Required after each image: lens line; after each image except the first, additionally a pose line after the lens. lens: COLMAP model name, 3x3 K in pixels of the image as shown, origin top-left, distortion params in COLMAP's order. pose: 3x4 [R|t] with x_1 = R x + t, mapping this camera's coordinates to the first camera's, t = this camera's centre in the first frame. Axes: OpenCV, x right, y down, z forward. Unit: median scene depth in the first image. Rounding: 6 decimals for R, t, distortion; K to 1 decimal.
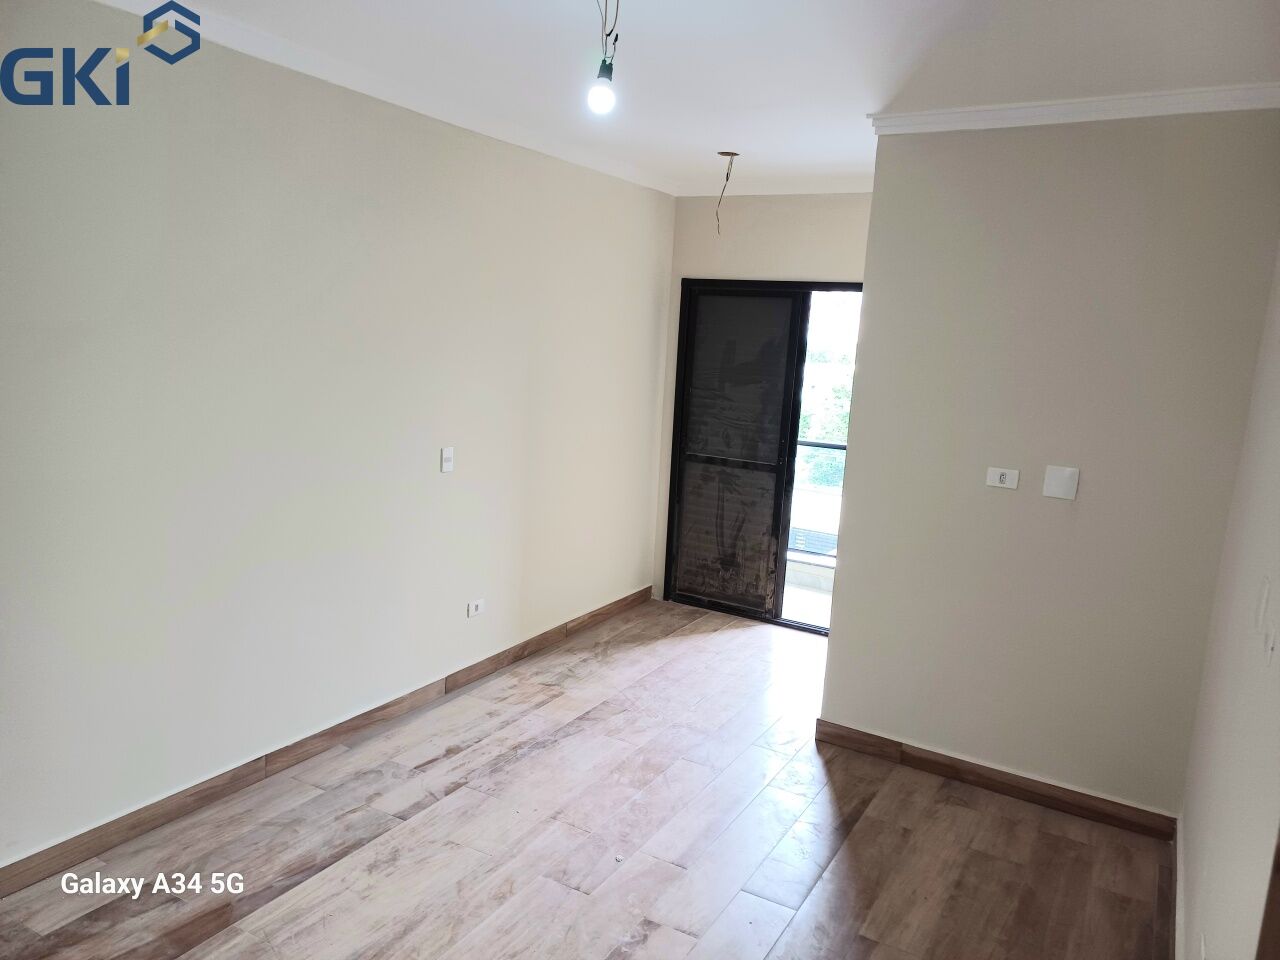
lens RADIAL K [[939.6, 0, 632.0], [0, 939.6, 478.4], [0, 0, 1]] dist [0.076798, -0.025251]
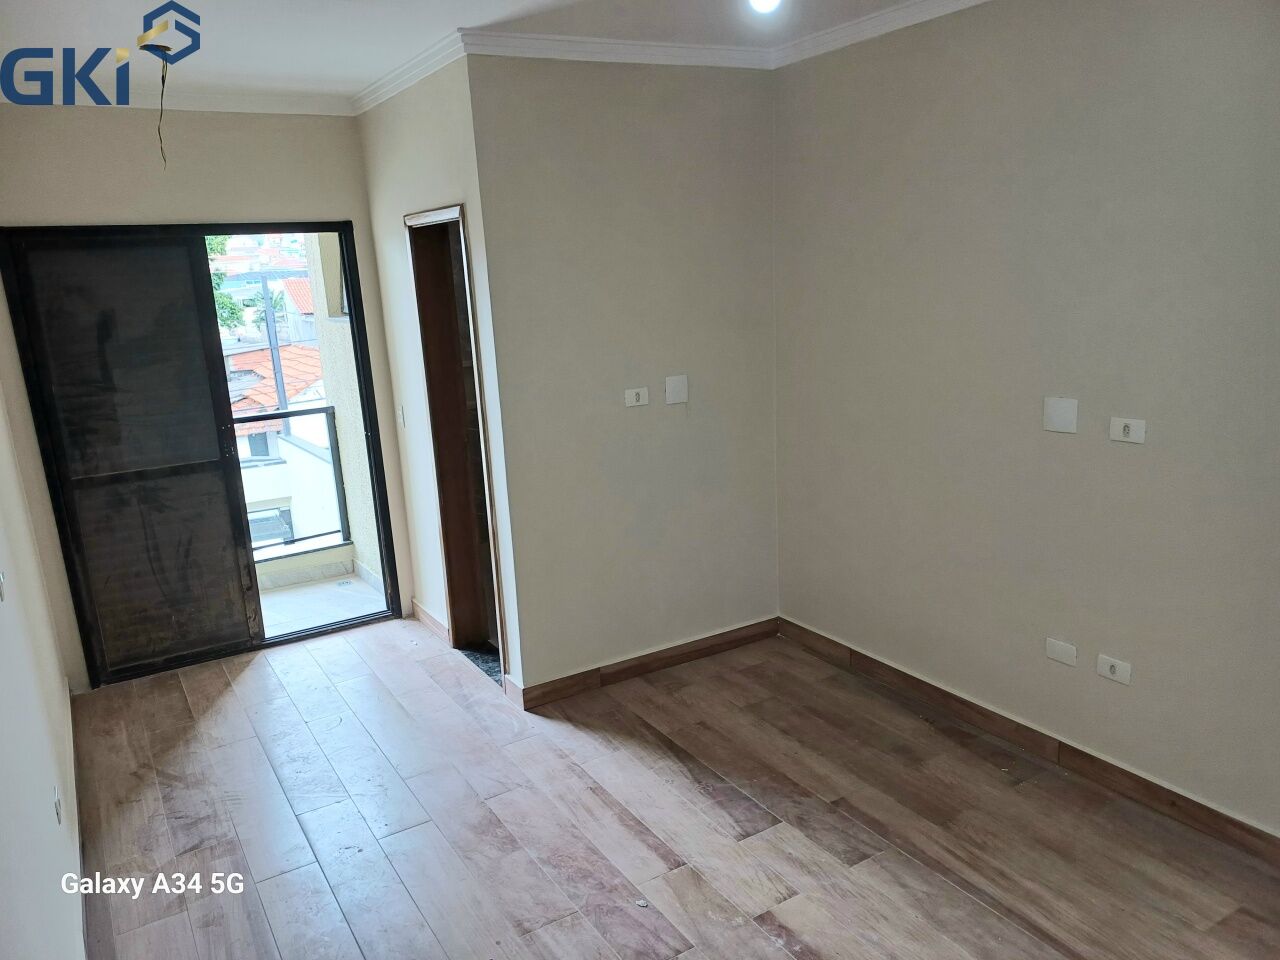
lens RADIAL K [[939.6, 0, 634.1], [0, 939.6, 483.3], [0, 0, 1]] dist [0.076798, -0.025251]
pose [[0.486035, -0.280760, 0.827613, -0.390987], [0.218191, 0.955986, 0.196171, -0.086390], [-0.846264, 0.085232, 0.525902, 0.320748]]
